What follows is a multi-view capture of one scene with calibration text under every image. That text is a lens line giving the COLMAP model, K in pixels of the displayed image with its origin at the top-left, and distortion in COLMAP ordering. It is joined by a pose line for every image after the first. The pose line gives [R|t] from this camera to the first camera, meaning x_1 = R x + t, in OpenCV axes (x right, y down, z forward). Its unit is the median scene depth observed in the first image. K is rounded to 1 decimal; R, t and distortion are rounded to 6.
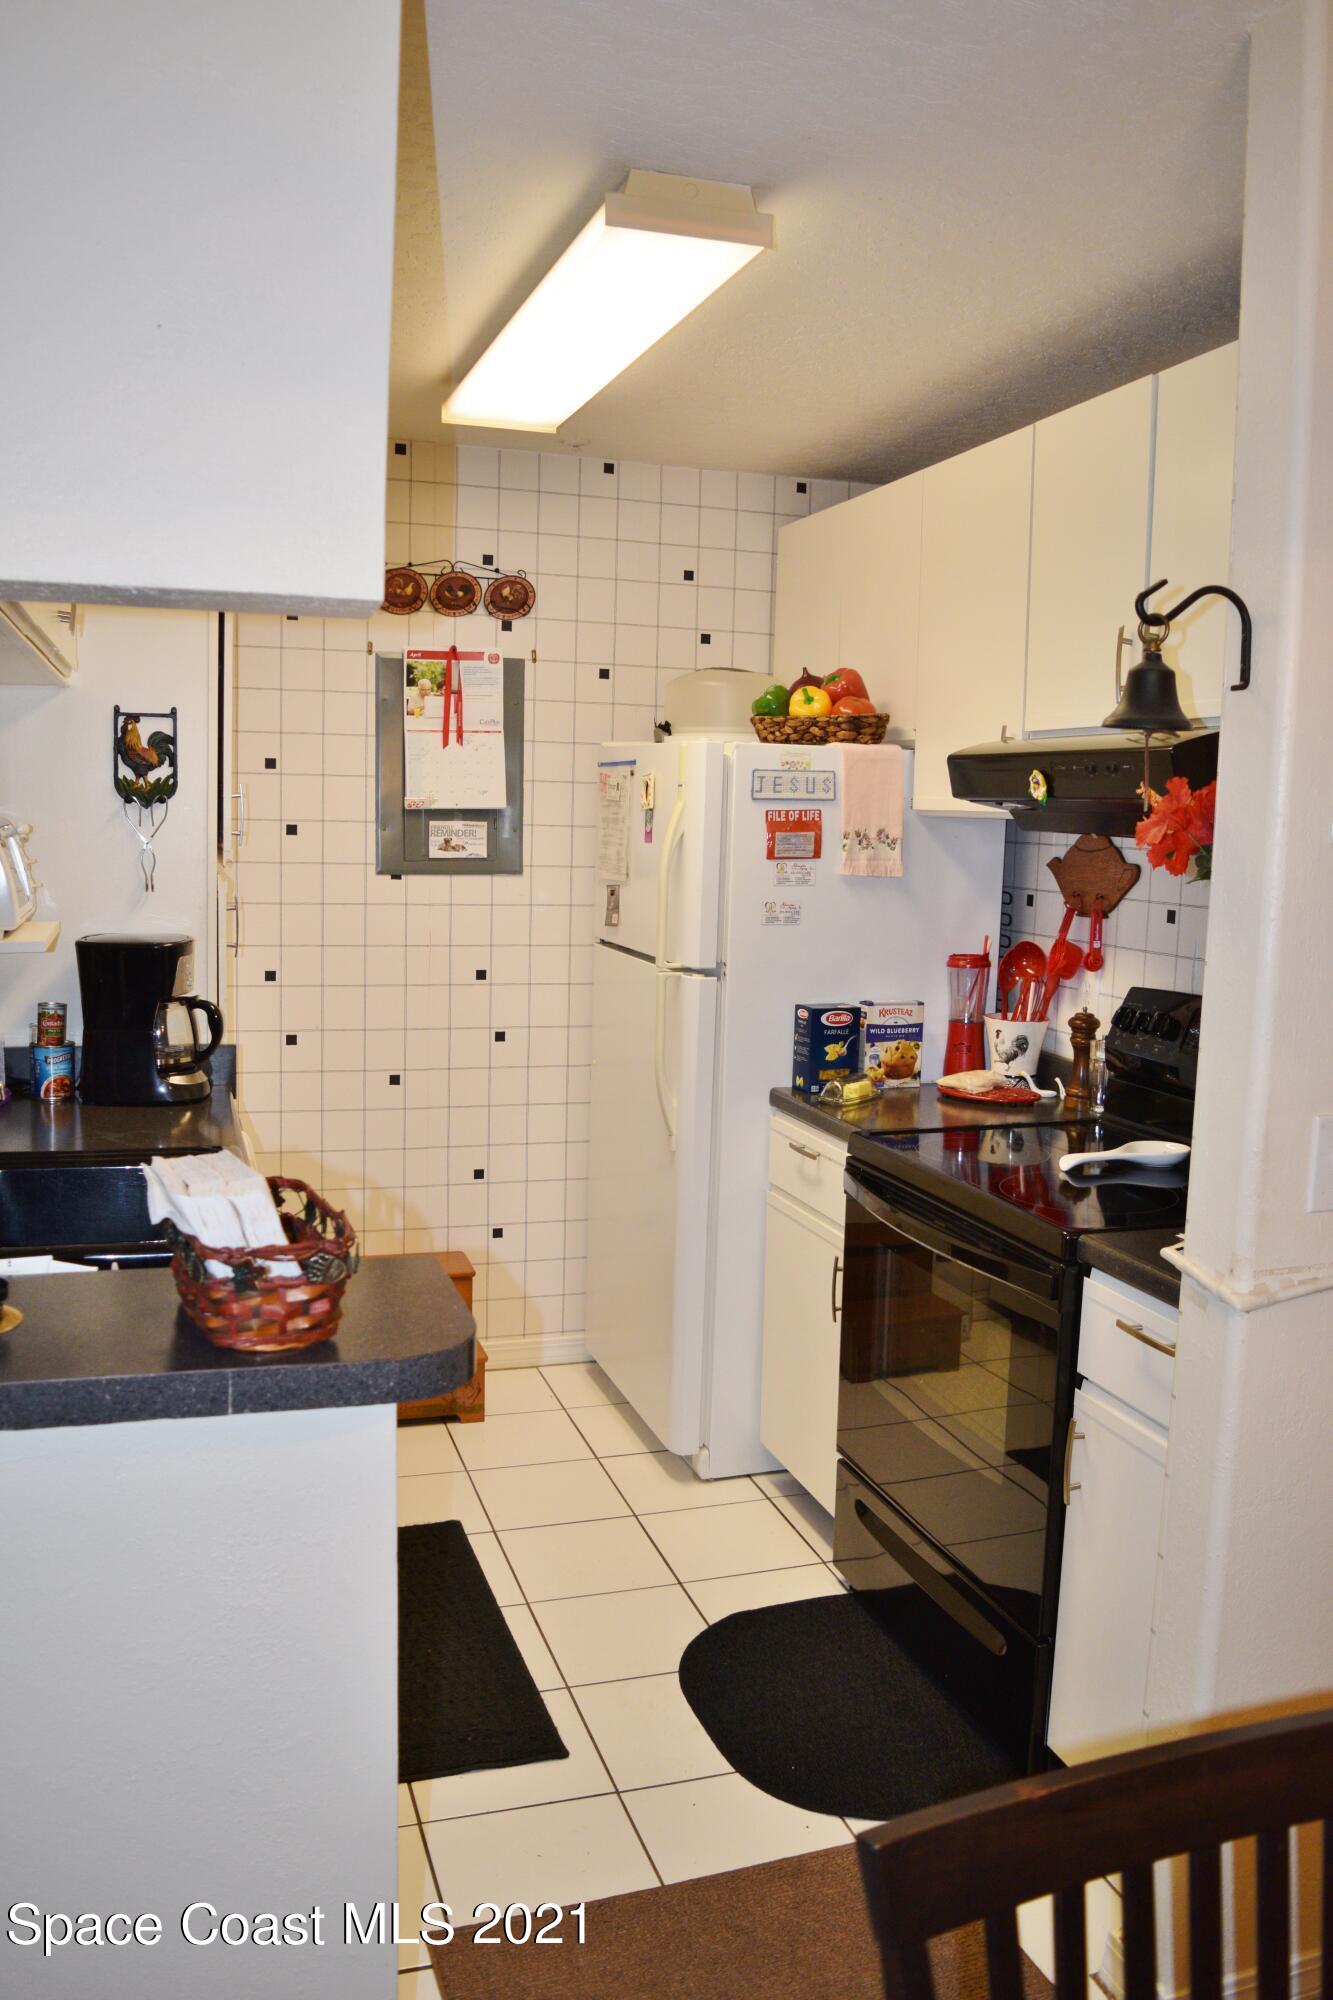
lens RADIAL K [[1590.8, 0, 663.9], [0, 1590.8, 984.2], [0, 0, 1]] dist [-0.075516, -0.001186]
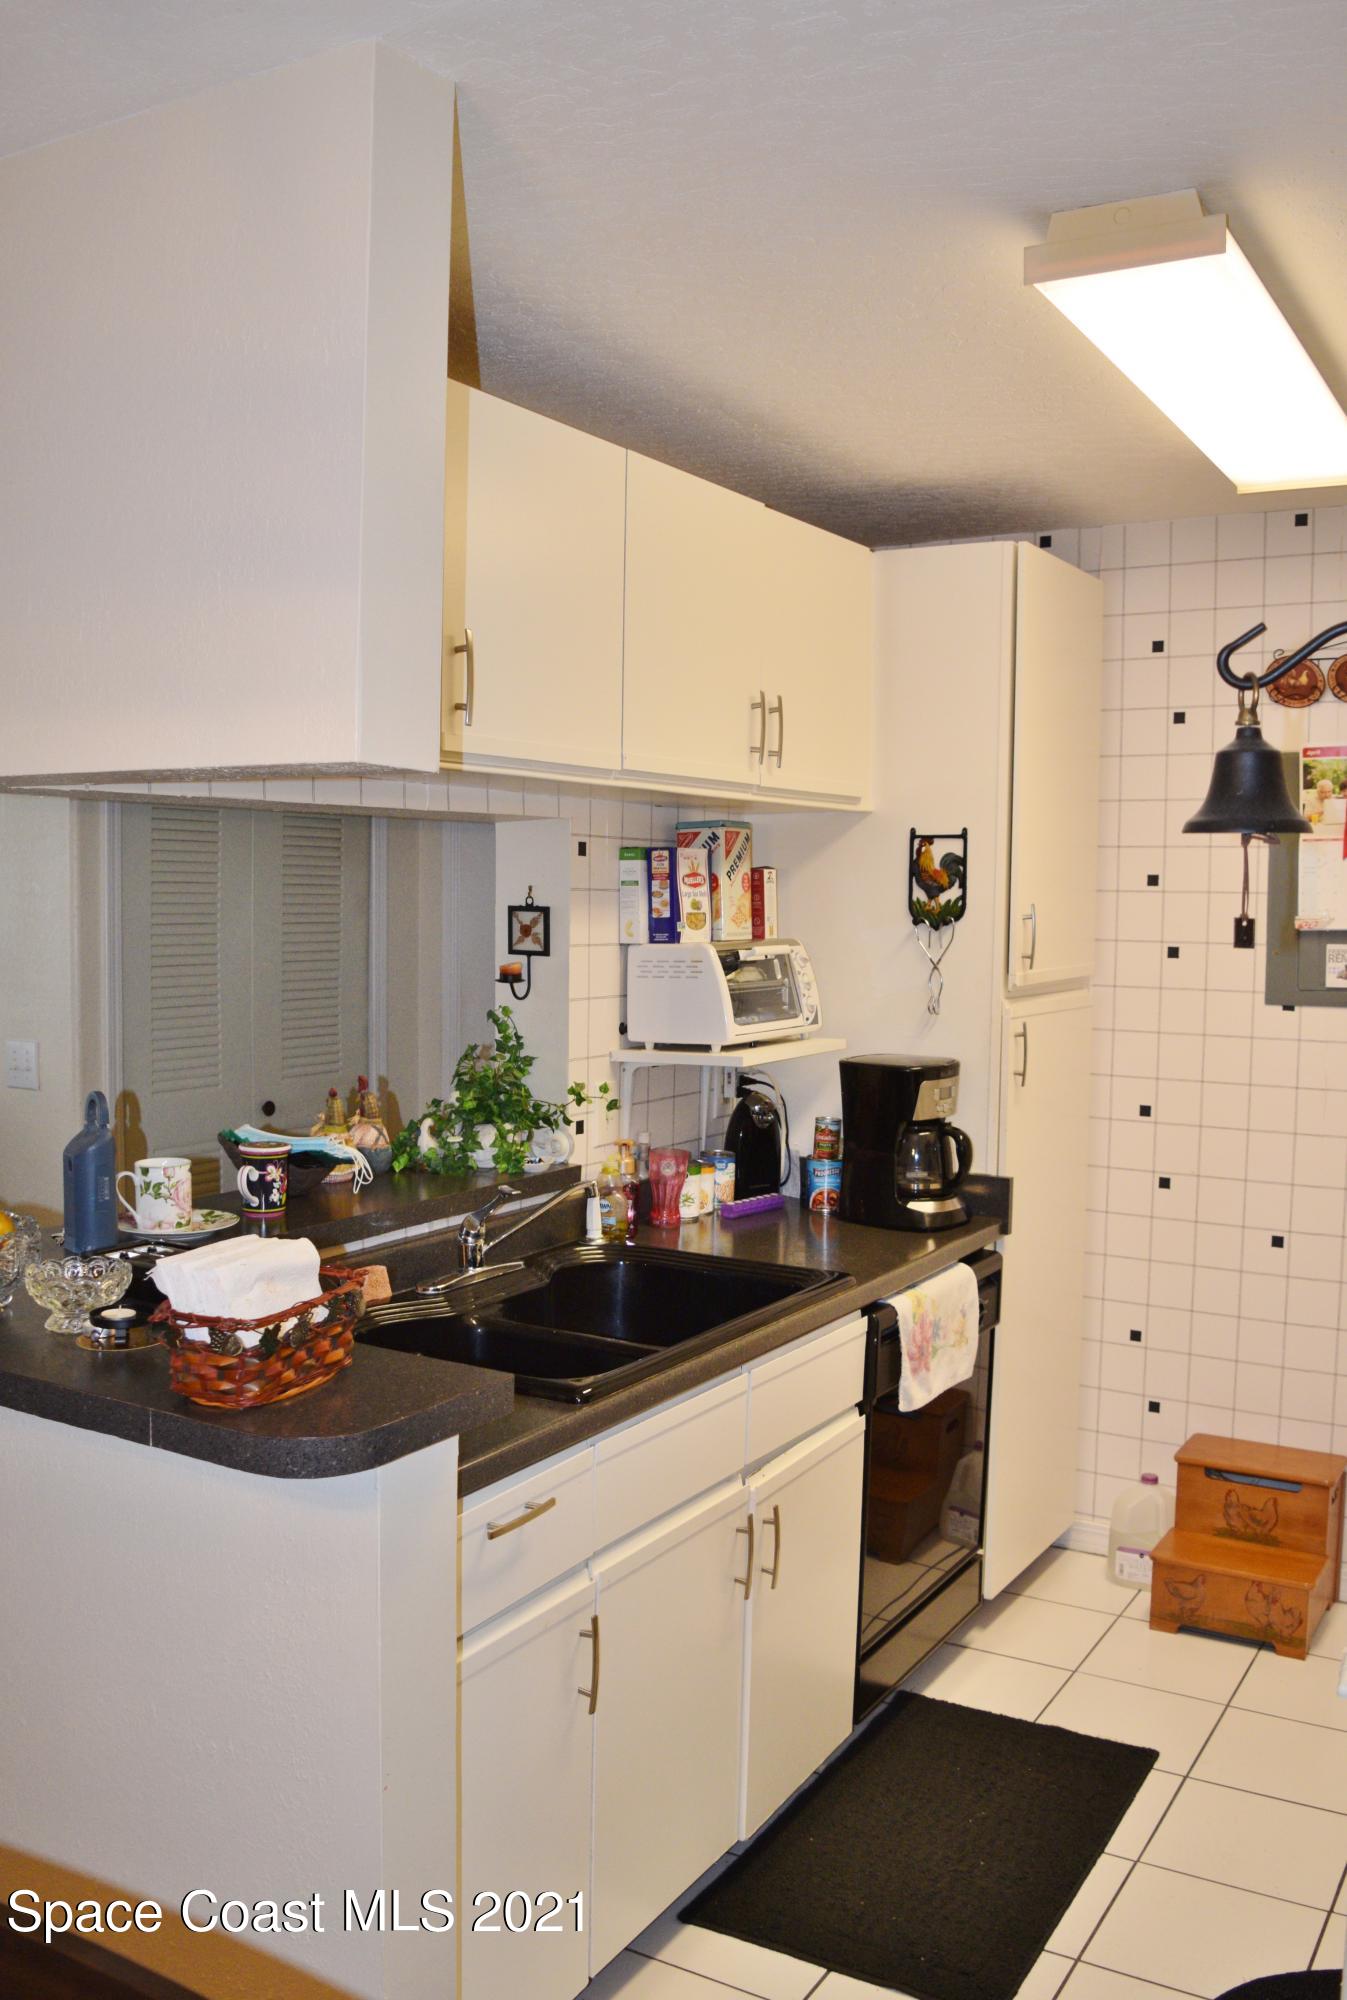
lens RADIAL K [[1722.2, 0, 675.8], [0, 1722.2, 1013.5], [0, 0, 1]] dist [-0.073529, -0.006377]
pose [[0.674876, 0.034250, -0.737136, 0.360745], [-0.074741, 0.996958, -0.022105, -0.023298], [0.734136, 0.070012, 0.675383, 0.152179]]
